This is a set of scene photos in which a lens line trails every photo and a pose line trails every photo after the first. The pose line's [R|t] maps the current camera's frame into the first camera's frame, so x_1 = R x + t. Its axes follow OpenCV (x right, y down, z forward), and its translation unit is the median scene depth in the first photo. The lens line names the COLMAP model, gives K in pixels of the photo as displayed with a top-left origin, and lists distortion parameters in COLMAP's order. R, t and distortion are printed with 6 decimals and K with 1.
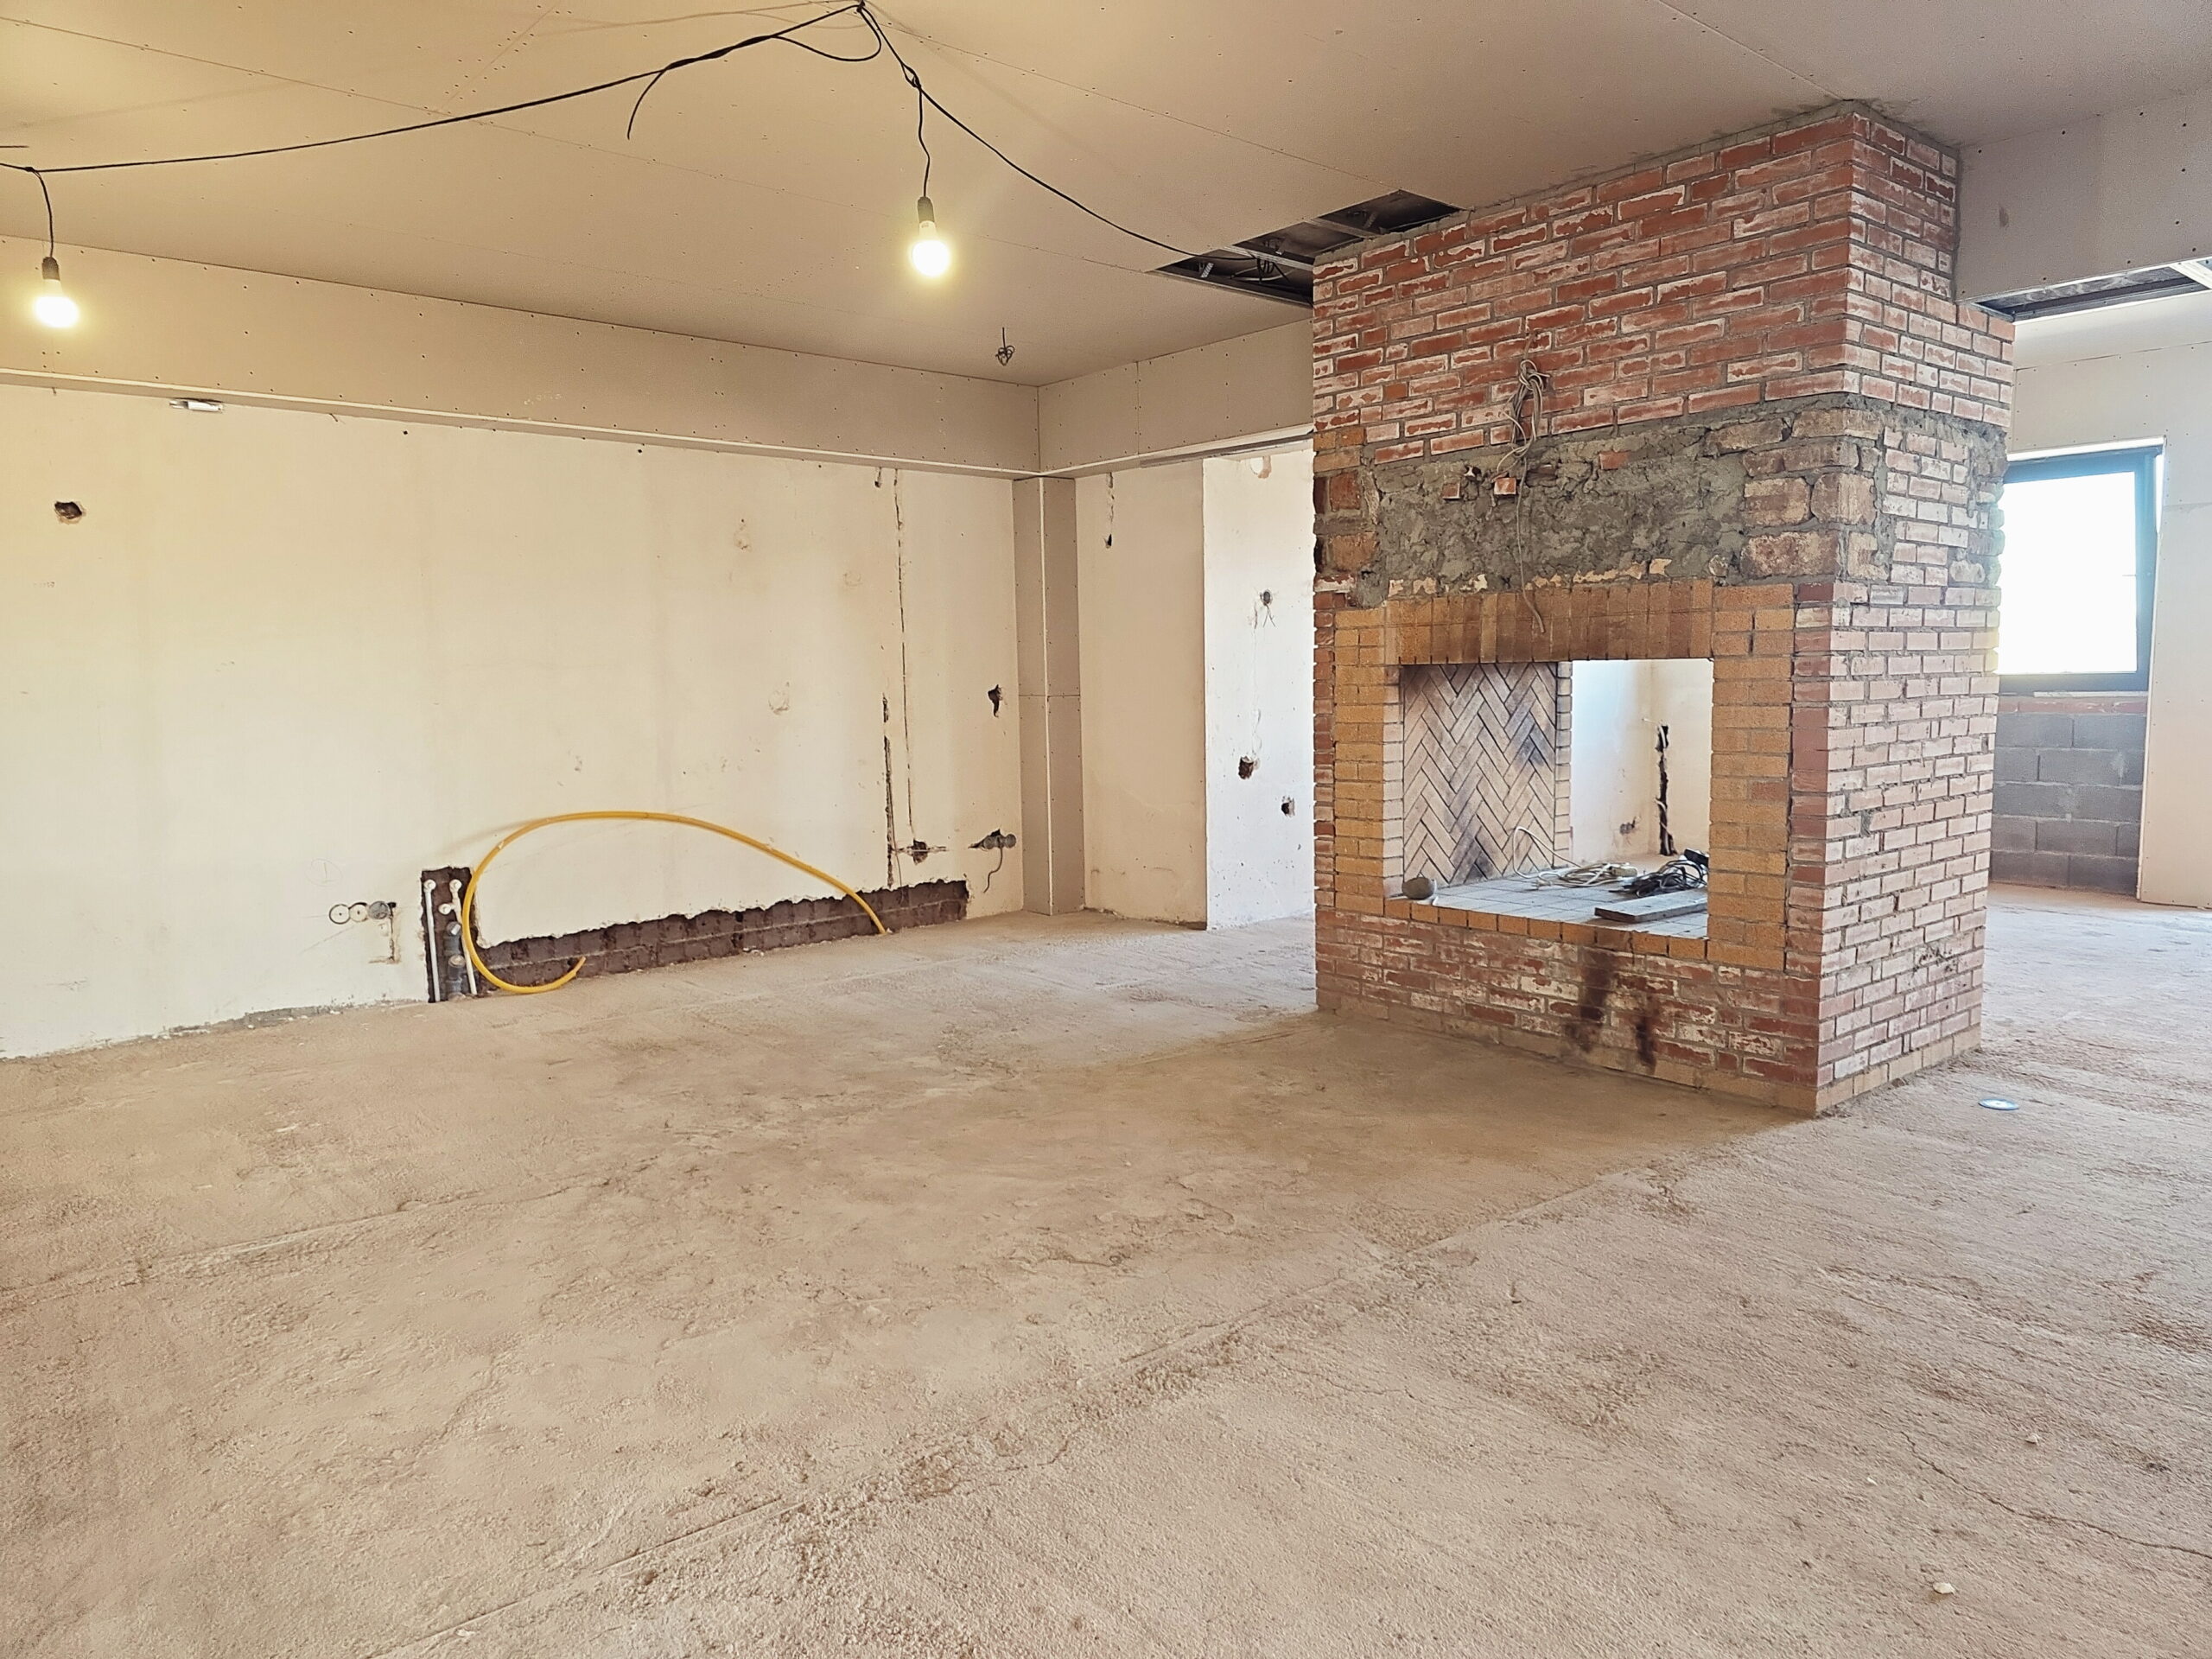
lens RADIAL K [[1488.3, 0, 1125.3], [0, 1488.3, 835.1], [0, 0, 1]] dist [0.066124, -0.049117]
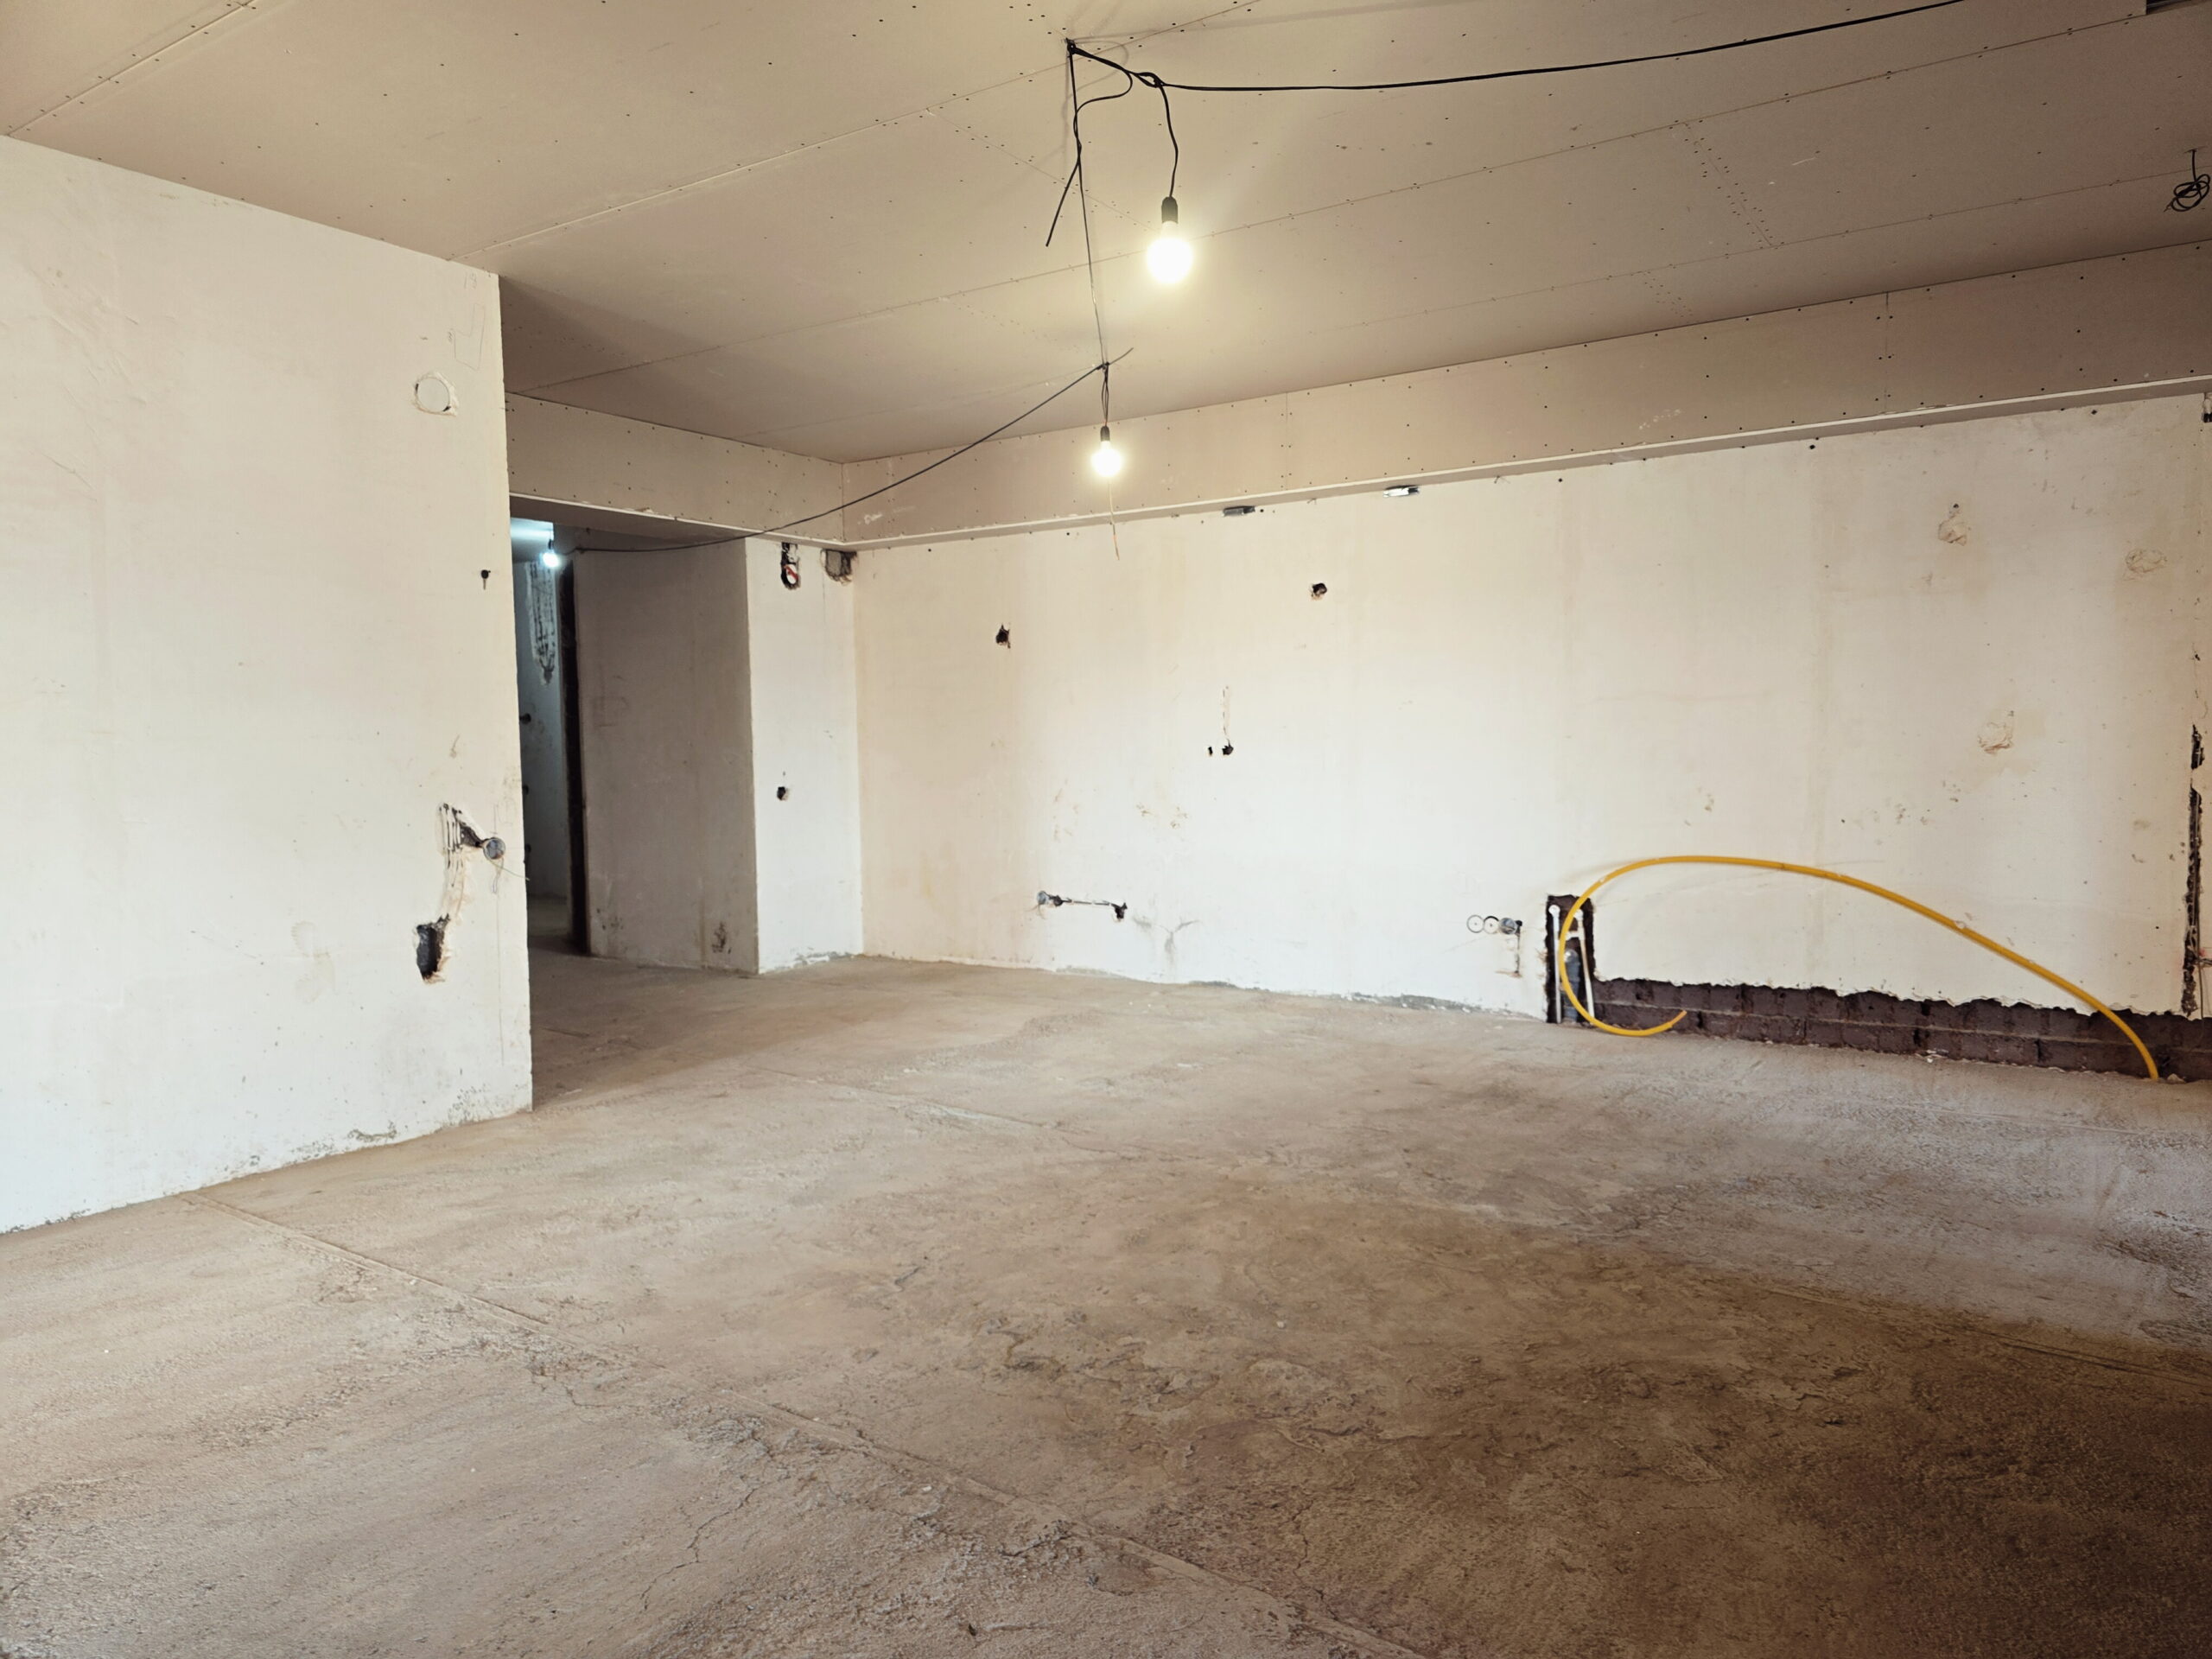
lens RADIAL K [[1488.3, 0, 1118.9], [0, 1488.3, 832.7], [0, 0, 1]] dist [0.066124, -0.049117]
pose [[0.254433, 0.071223, -0.964464, 0.579491], [-0.094551, 0.994339, 0.048486, -0.052953], [0.962457, 0.078855, 0.259727, 0.553047]]
